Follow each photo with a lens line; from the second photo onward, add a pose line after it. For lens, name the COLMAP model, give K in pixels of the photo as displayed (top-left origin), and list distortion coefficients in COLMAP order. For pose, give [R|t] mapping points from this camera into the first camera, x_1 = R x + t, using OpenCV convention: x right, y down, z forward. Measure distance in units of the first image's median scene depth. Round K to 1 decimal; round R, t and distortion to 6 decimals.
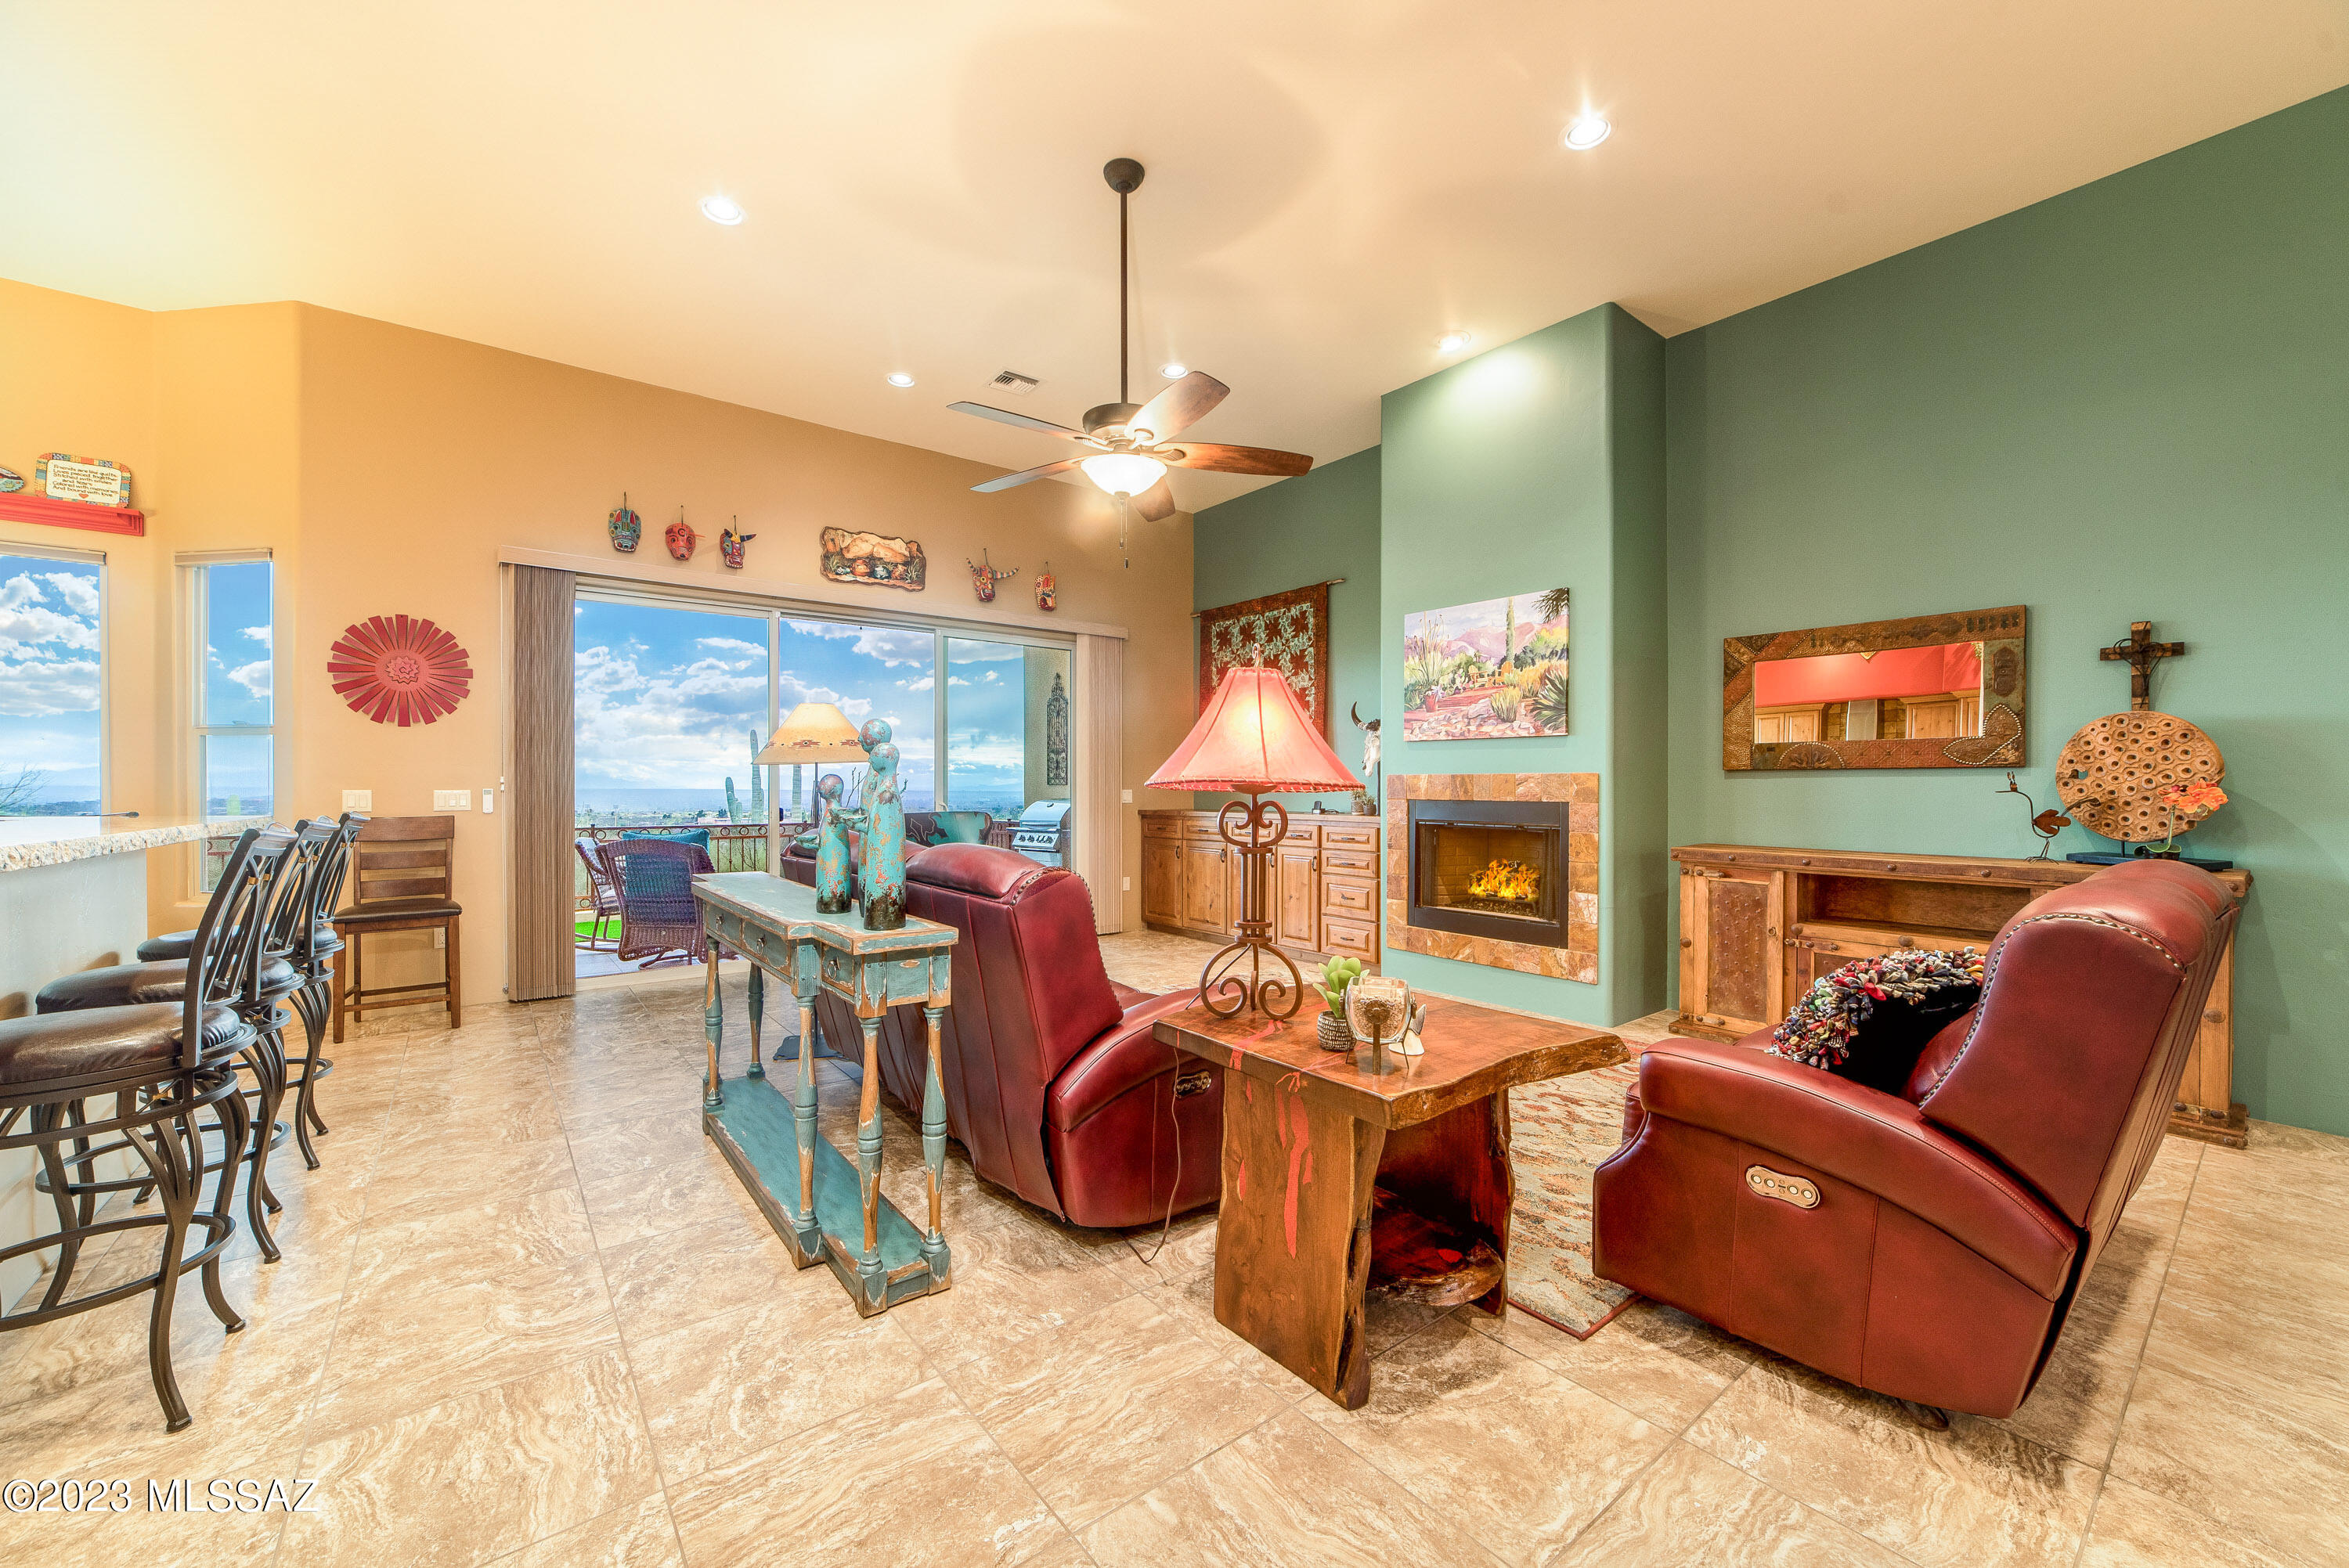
lens RADIAL K [[901.6, 0, 1159.7], [0, 901.6, 787.9], [0, 0, 1]] dist [-0.020794, 0.006984]
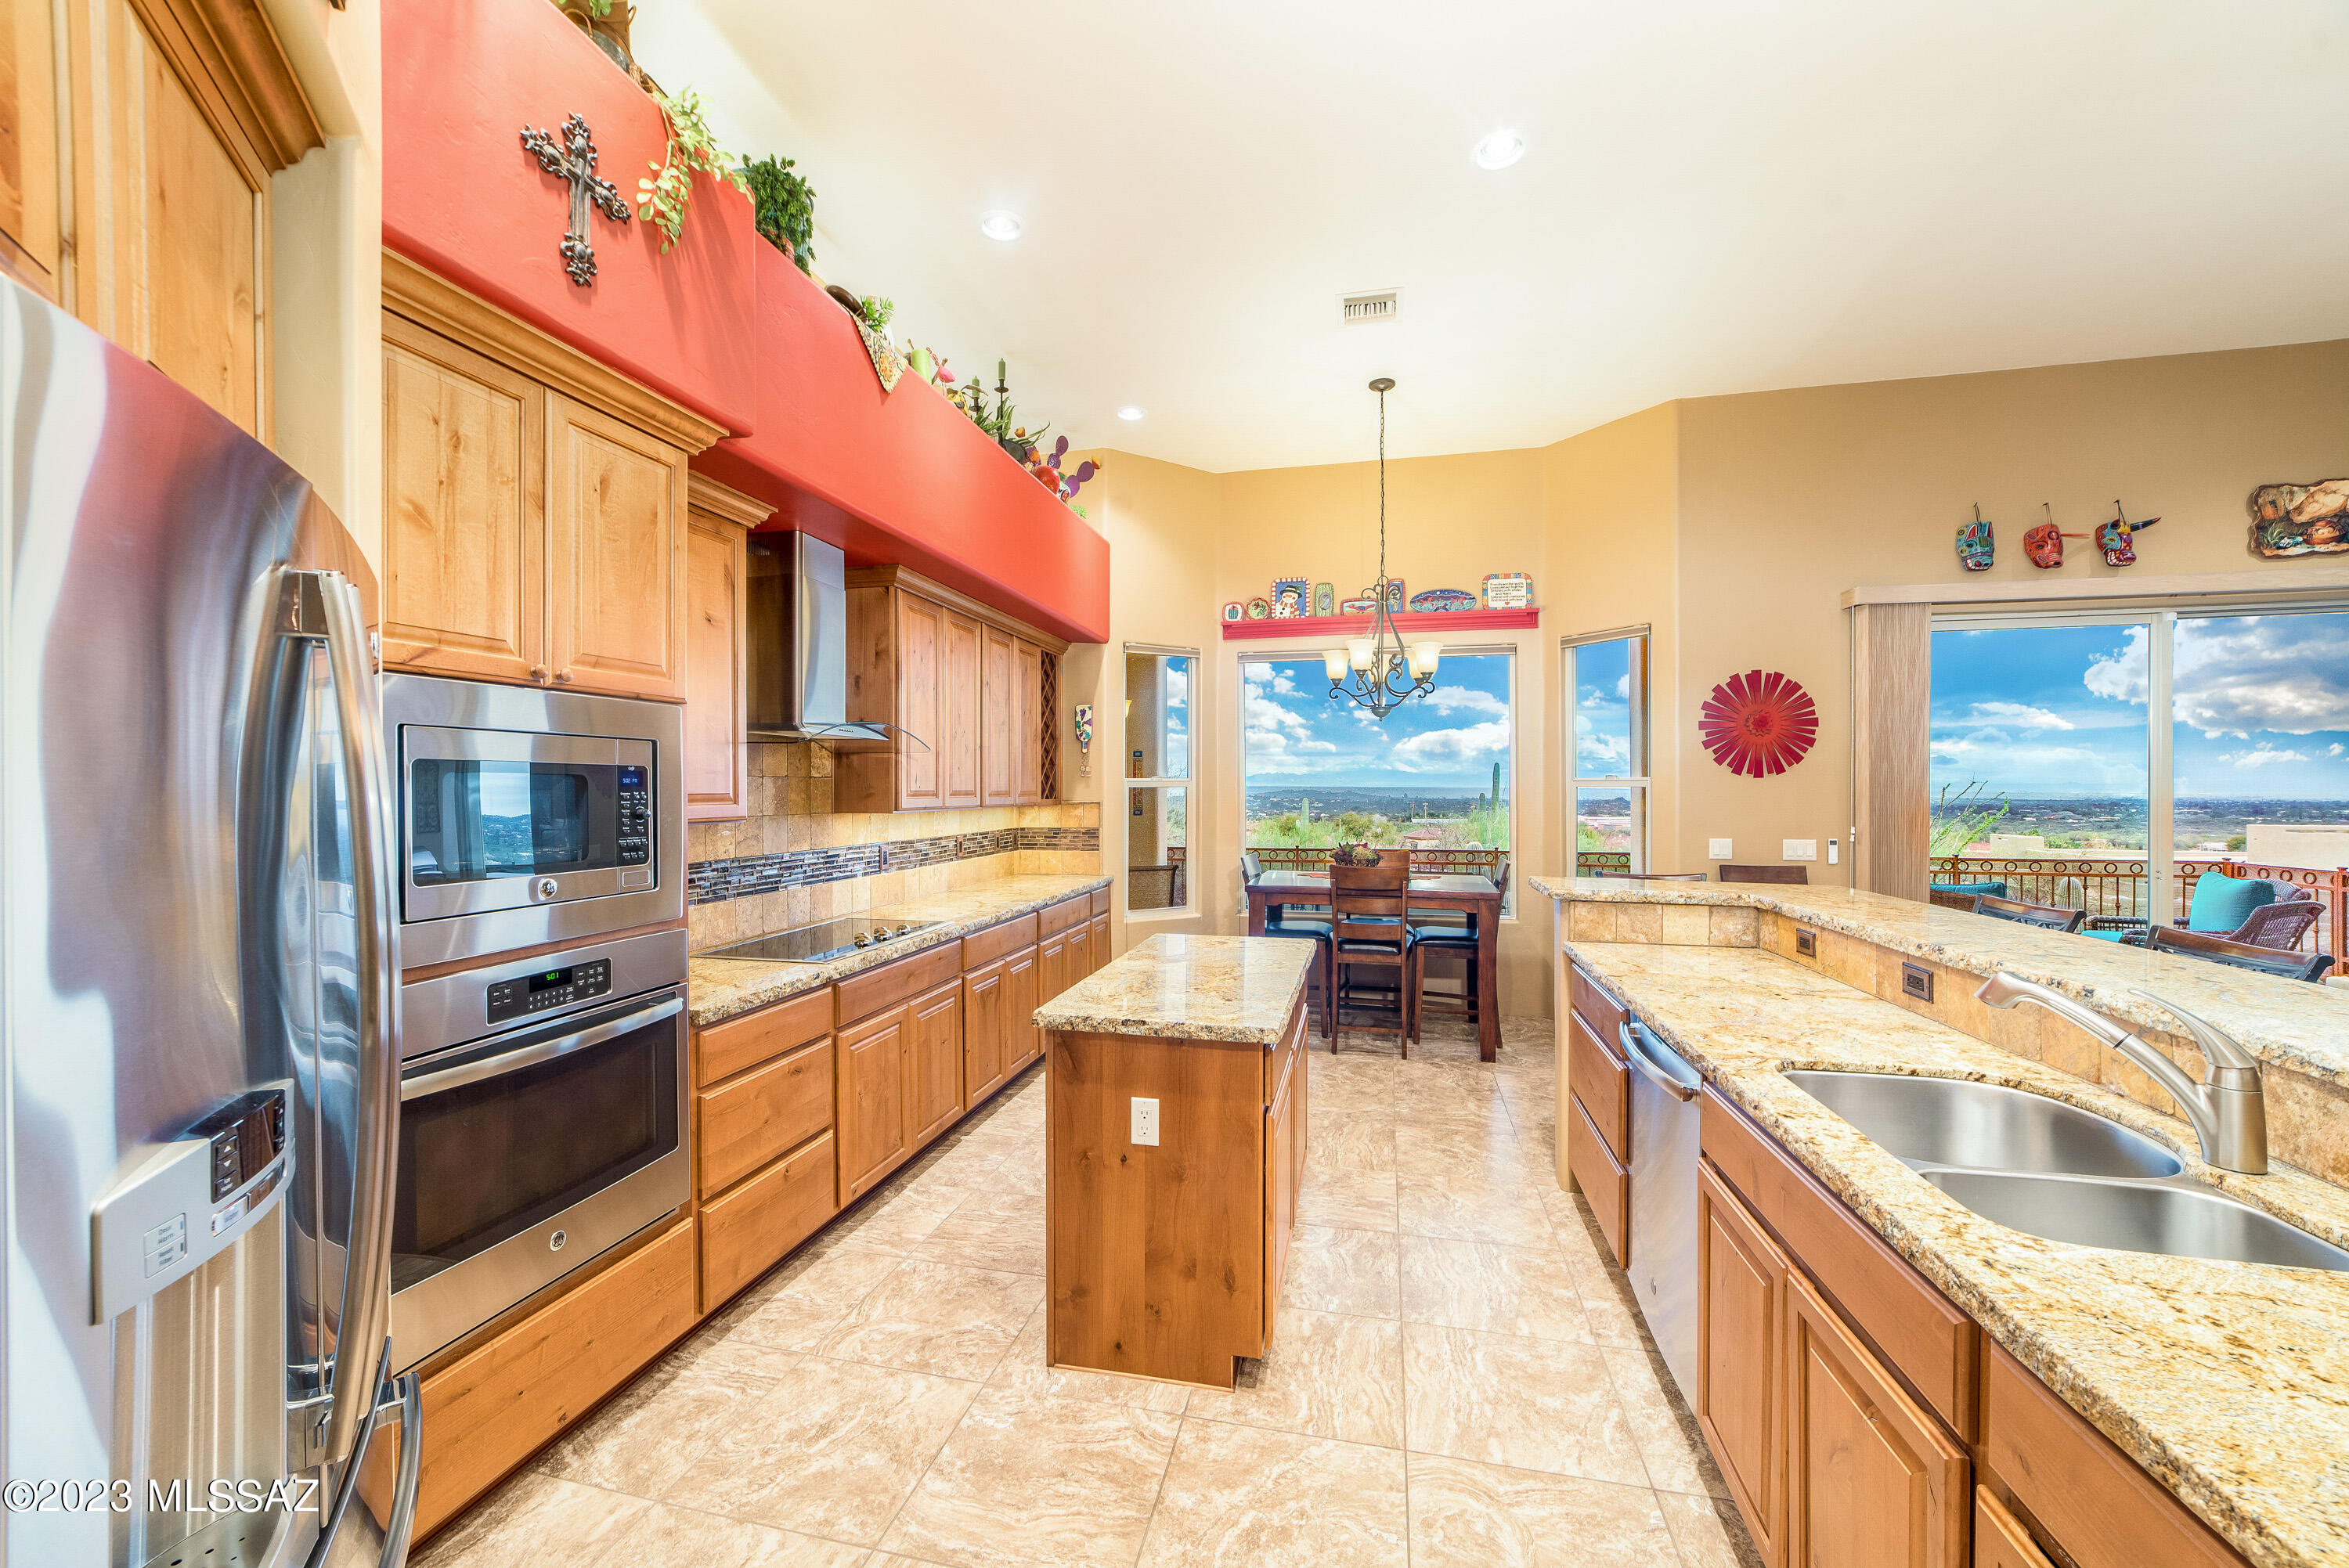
lens RADIAL K [[906.0, 0, 1165.8], [0, 906.0, 799.8], [0, 0, 1]] dist [-0.027935, 0.010960]
pose [[0.627746, 0.009354, -0.778362, -0.415720], [-0.001791, 0.999943, 0.010572, -0.046779], [0.778416, -0.005242, 0.627727, -0.176237]]
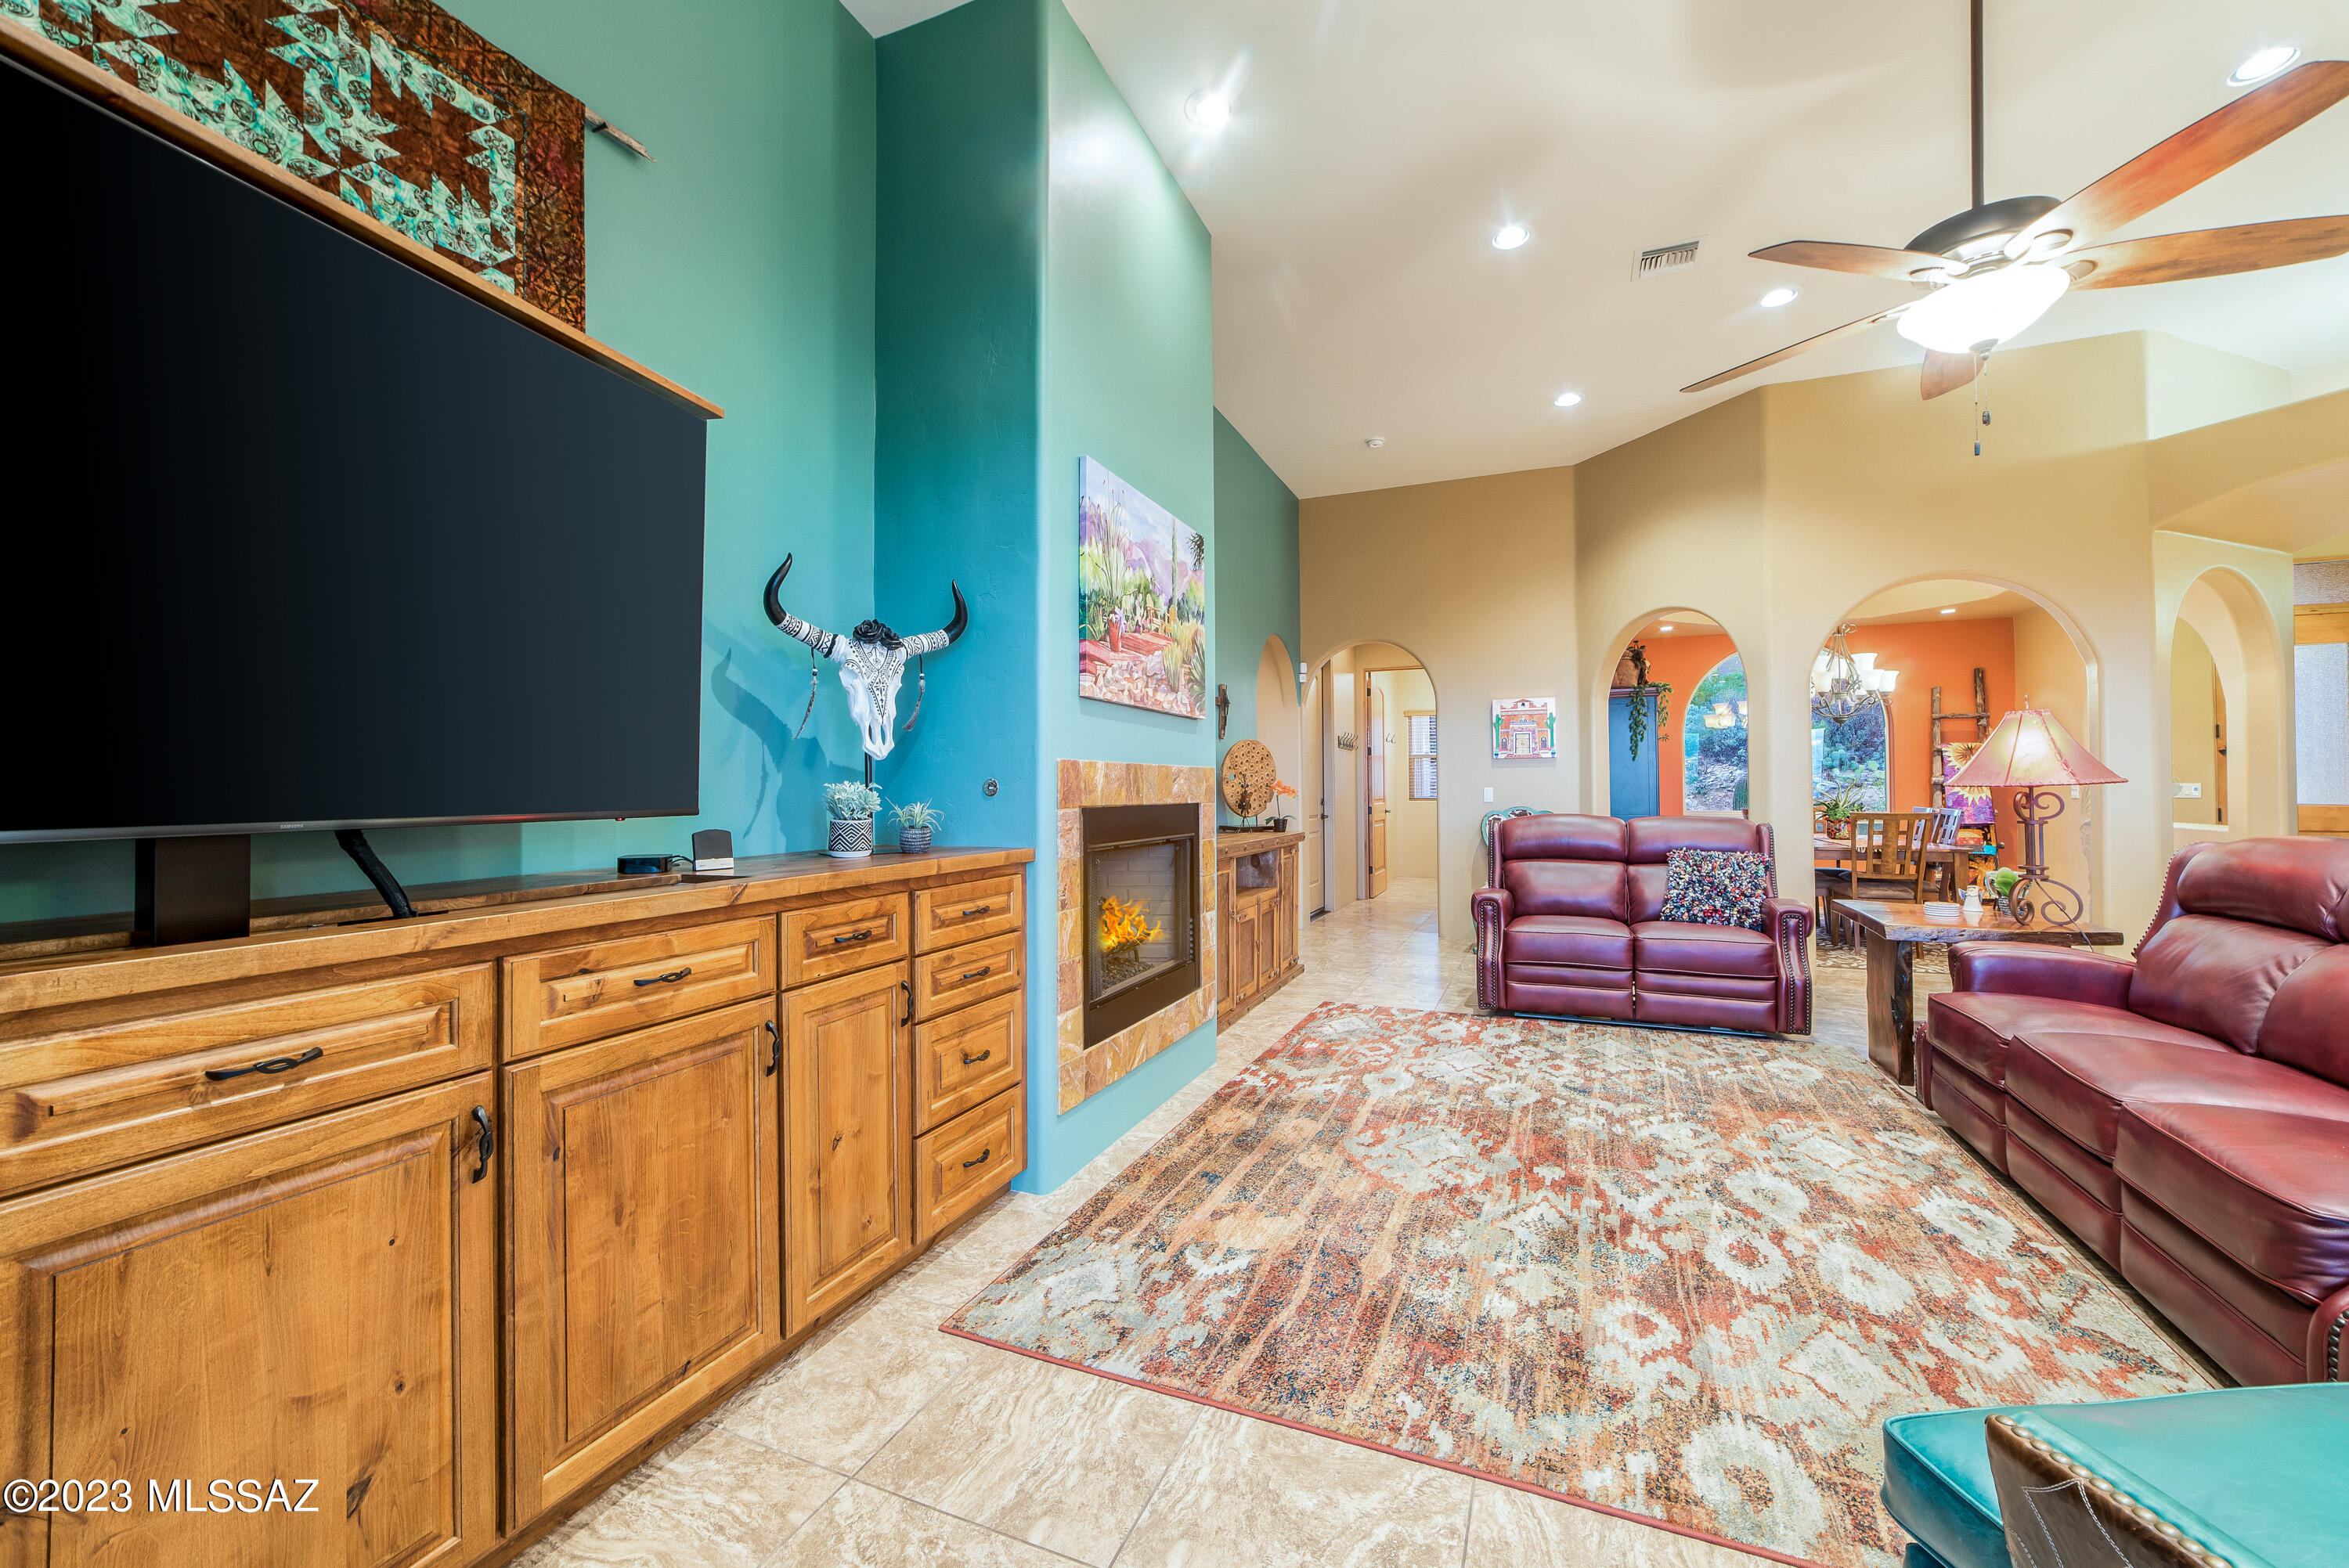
lens RADIAL K [[923.6, 0, 1175.1], [0, 923.6, 773.3], [0, 0, 1]] dist [-0.022527, 0.008937]
pose [[-0.494602, 0.014915, 0.868992, -0.219951], [0.006941, 0.999889, -0.013211, 0.000007], [-0.869092, -0.000502, -0.494650, 1.246204]]
